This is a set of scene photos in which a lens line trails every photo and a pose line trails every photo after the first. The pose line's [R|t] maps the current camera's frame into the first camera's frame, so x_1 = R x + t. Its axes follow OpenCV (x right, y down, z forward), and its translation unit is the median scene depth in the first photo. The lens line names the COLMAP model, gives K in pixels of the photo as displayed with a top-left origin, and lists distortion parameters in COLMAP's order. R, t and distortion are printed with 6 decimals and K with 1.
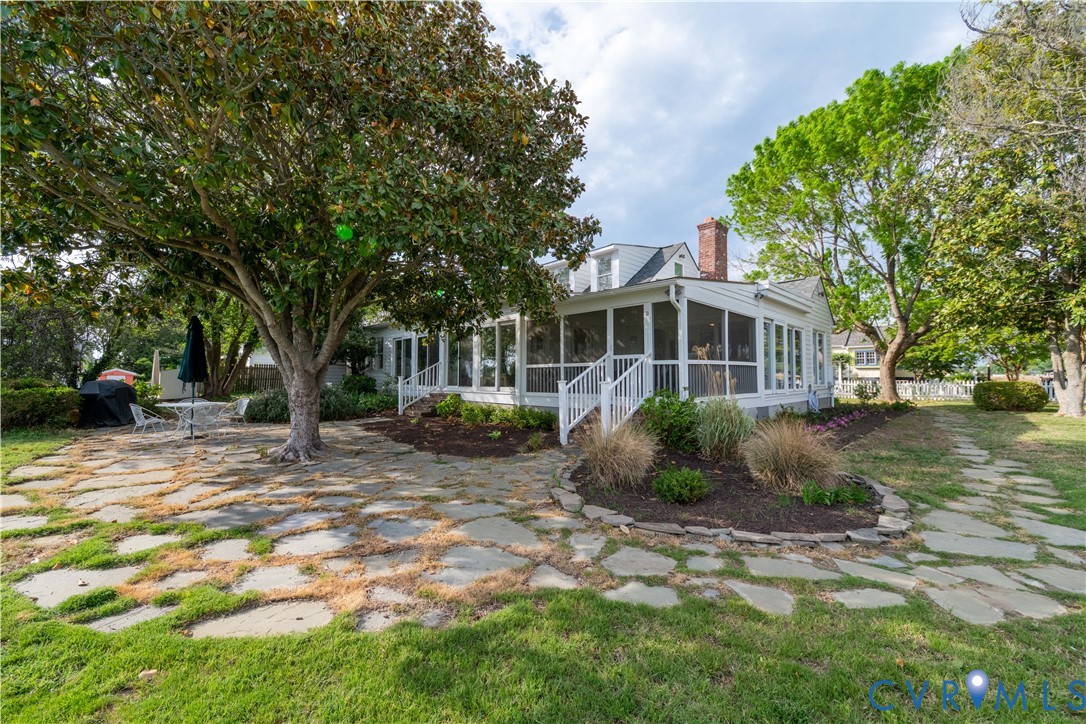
lens RADIAL K [[406.8, 0, 544.1], [0, 406.8, 363.0], [0, 0, 1]] dist [0.002555, -0.000112]
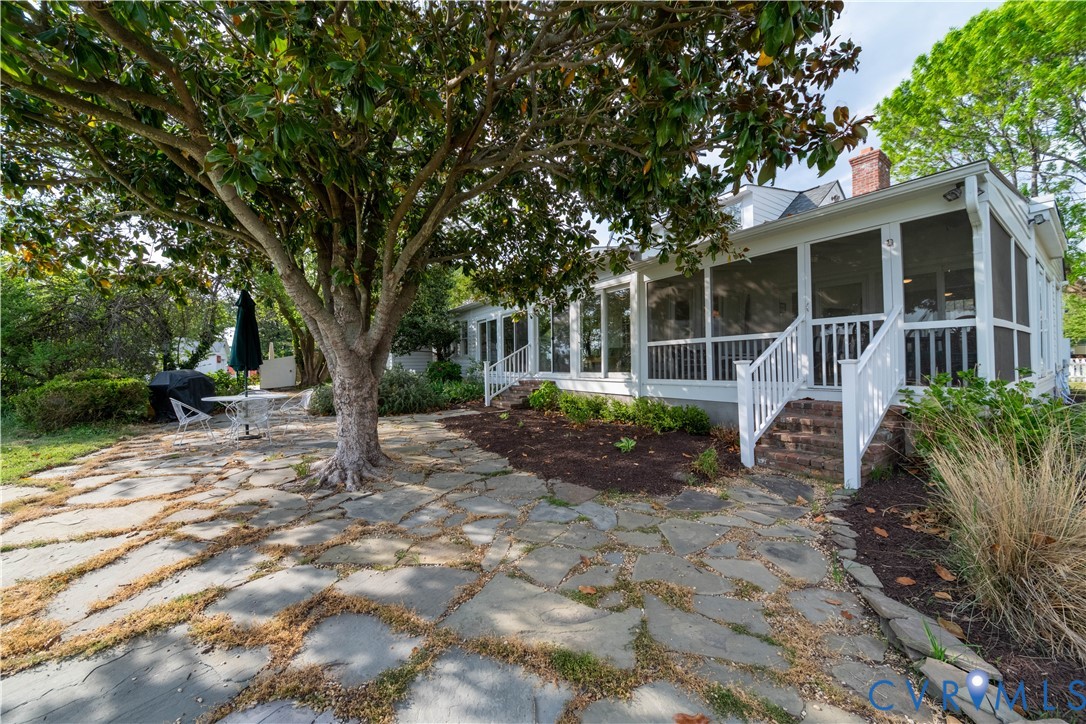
lens RADIAL K [[379.0, 0, 542.7], [0, 379.0, 362.4], [0, 0, 1]] dist [-0.001188, -0.000049]
pose [[0.982022, -0.016203, -0.188072, -0.102416], [0.022128, 0.999321, 0.029448, 0.016998], [0.187467, -0.033080, 0.981714, 0.283647]]
